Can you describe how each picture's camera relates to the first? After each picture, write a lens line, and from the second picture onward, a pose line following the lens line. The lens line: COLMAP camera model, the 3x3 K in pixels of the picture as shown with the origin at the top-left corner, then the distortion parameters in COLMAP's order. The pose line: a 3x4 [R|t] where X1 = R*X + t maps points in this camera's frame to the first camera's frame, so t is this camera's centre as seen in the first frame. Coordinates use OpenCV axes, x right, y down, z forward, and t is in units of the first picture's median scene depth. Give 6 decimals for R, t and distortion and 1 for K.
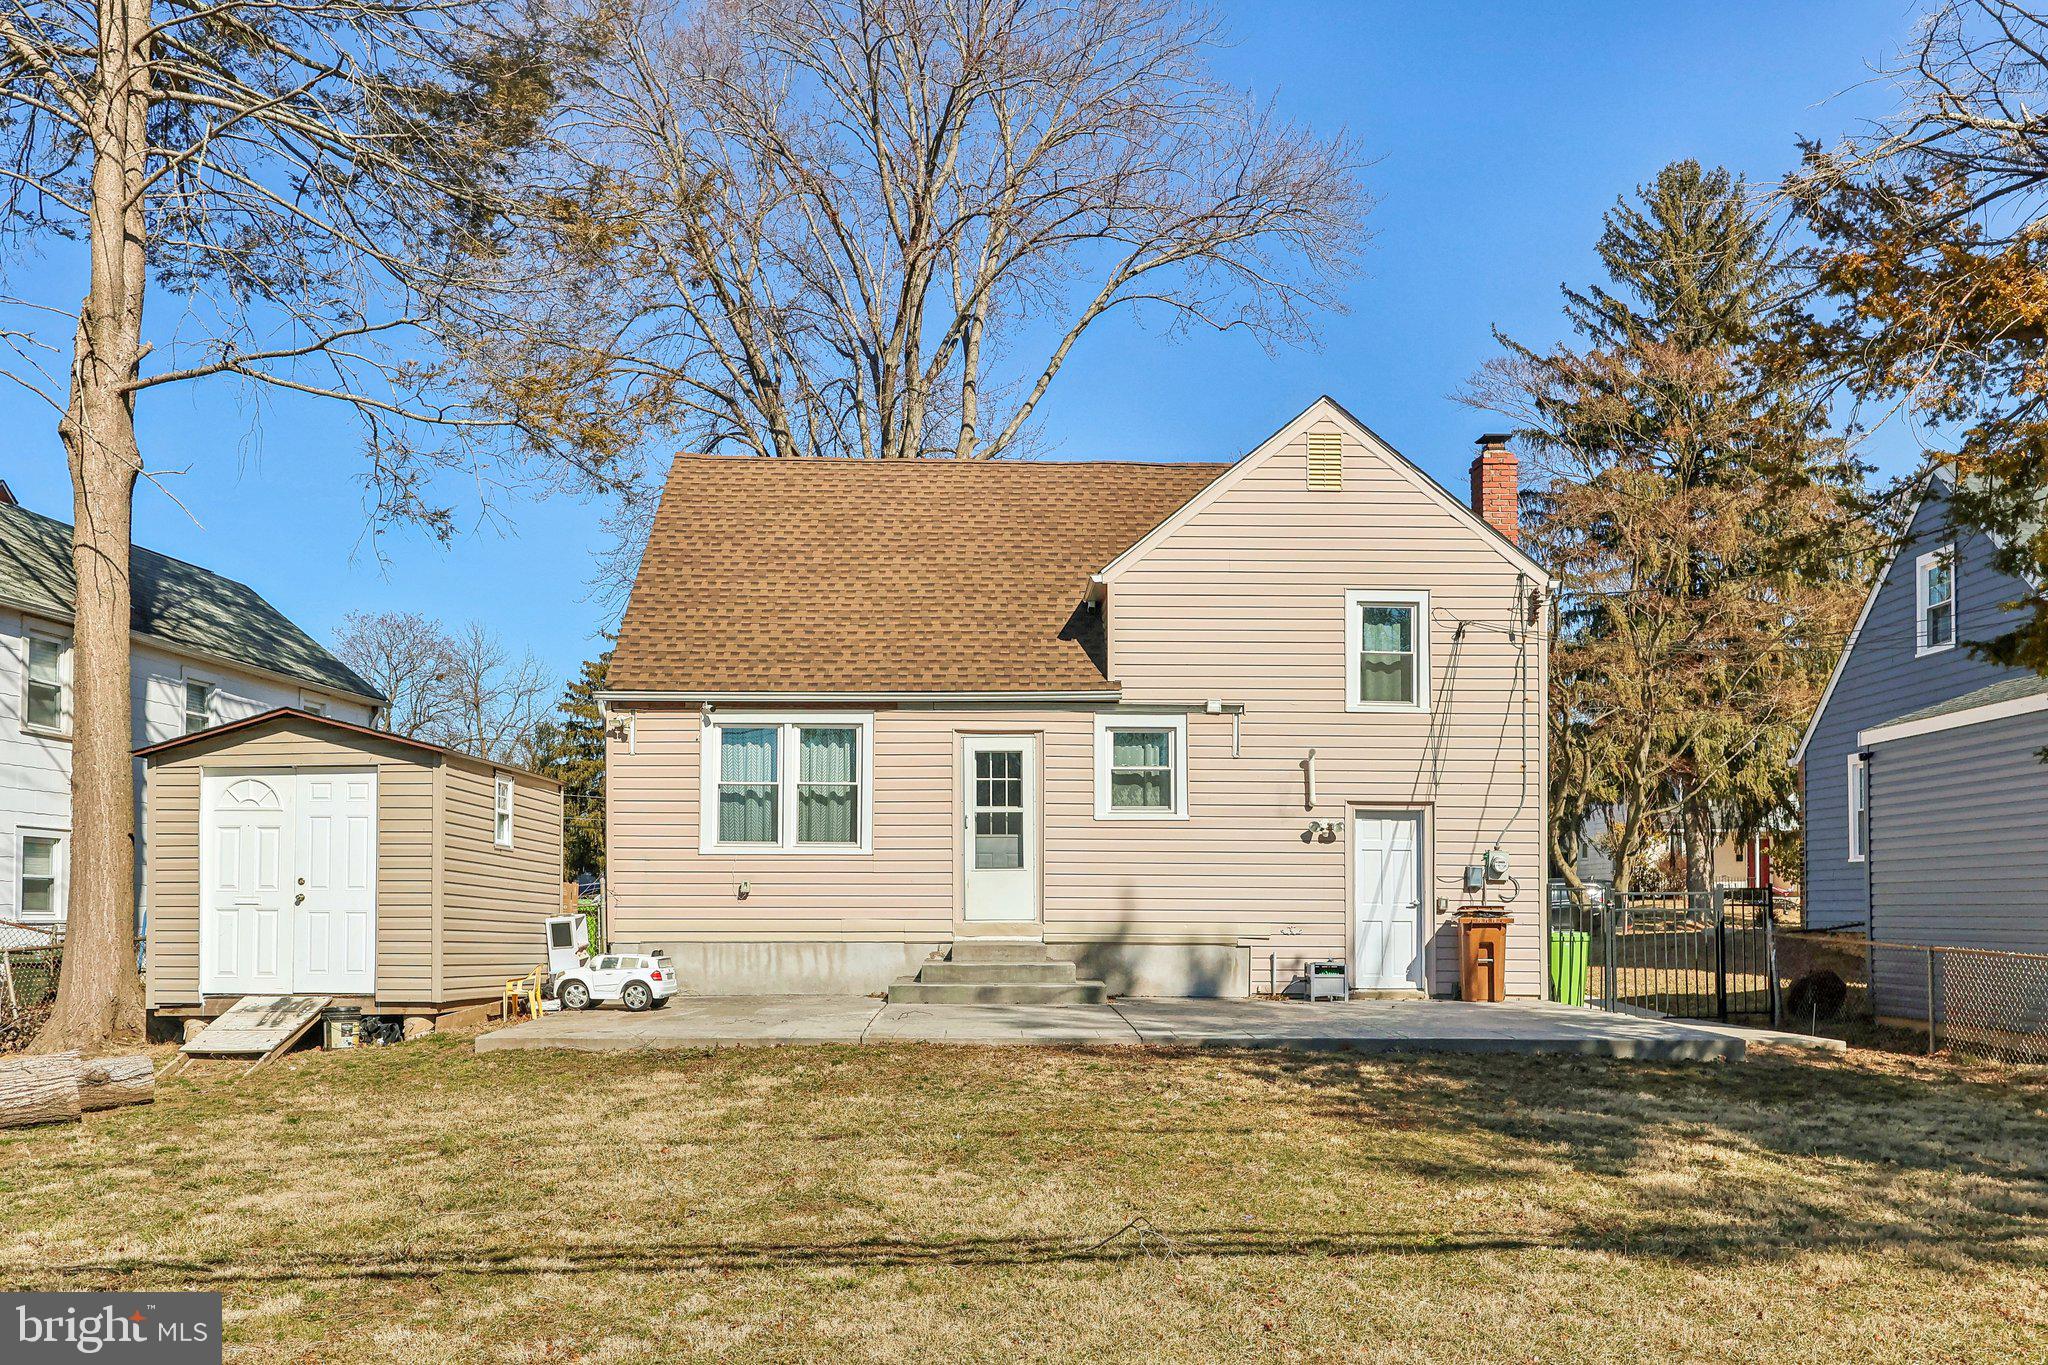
lens RADIAL K [[1695.5, 0, 1024.0], [0, 1695.5, 682.5], [0, 0, 1]] dist [0.002525, 0.000590]
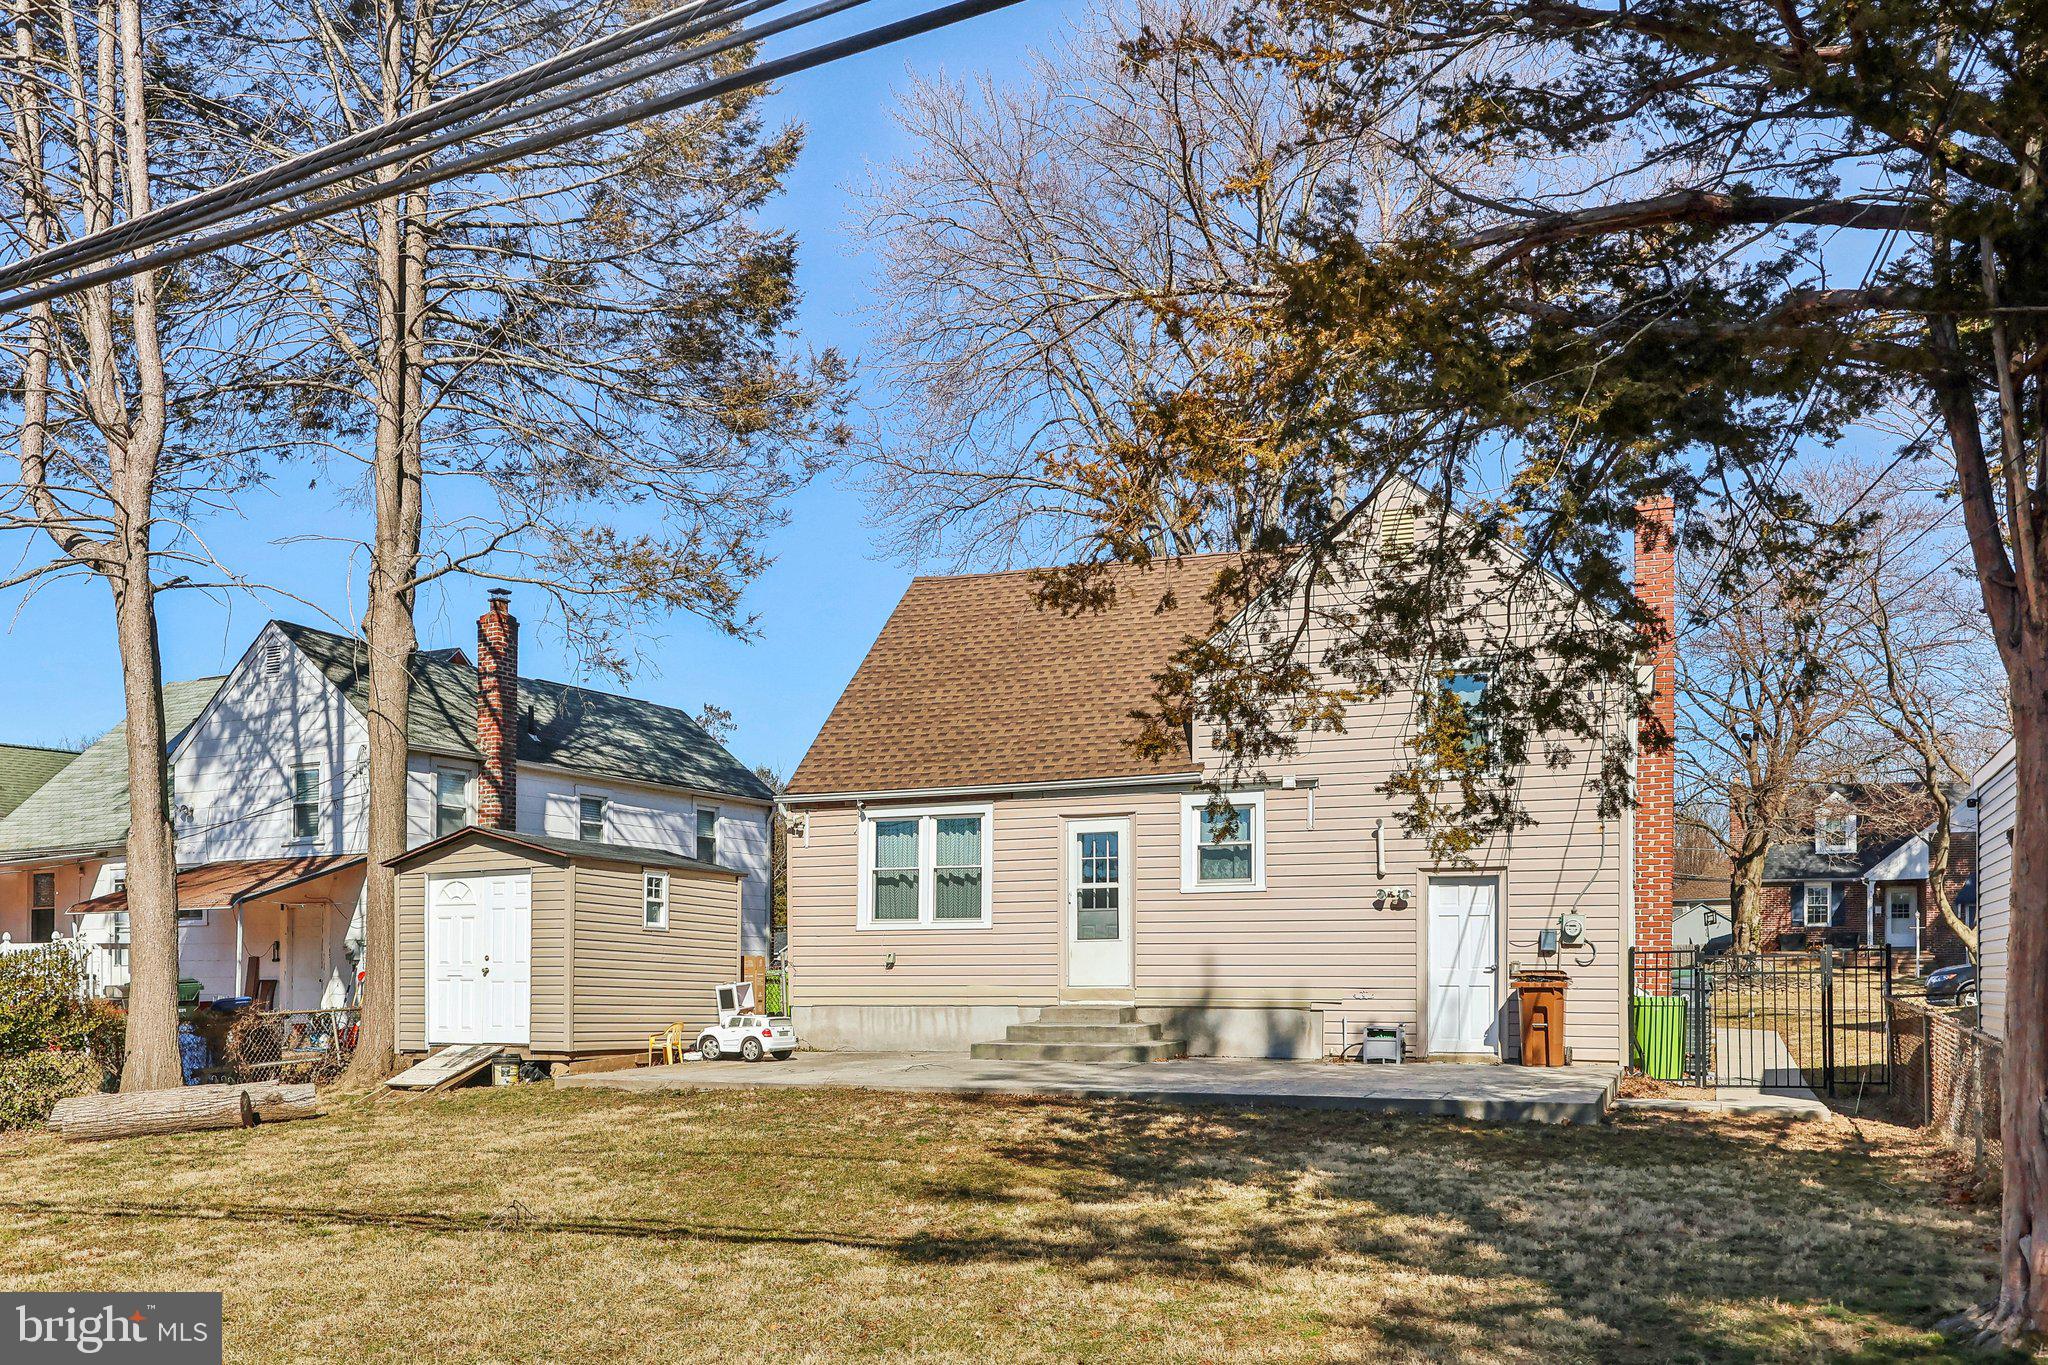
lens RADIAL K [[1724.0, 0, 1024.2], [0, 1724.0, 740.8], [0, 0, 1]] dist [0.006243, -0.003639]
pose [[0.915669, -0.059811, -0.397457, 0.393805], [0.058552, 0.998167, -0.015315, -0.004731], [0.397645, -0.009248, 0.917493, -0.046487]]
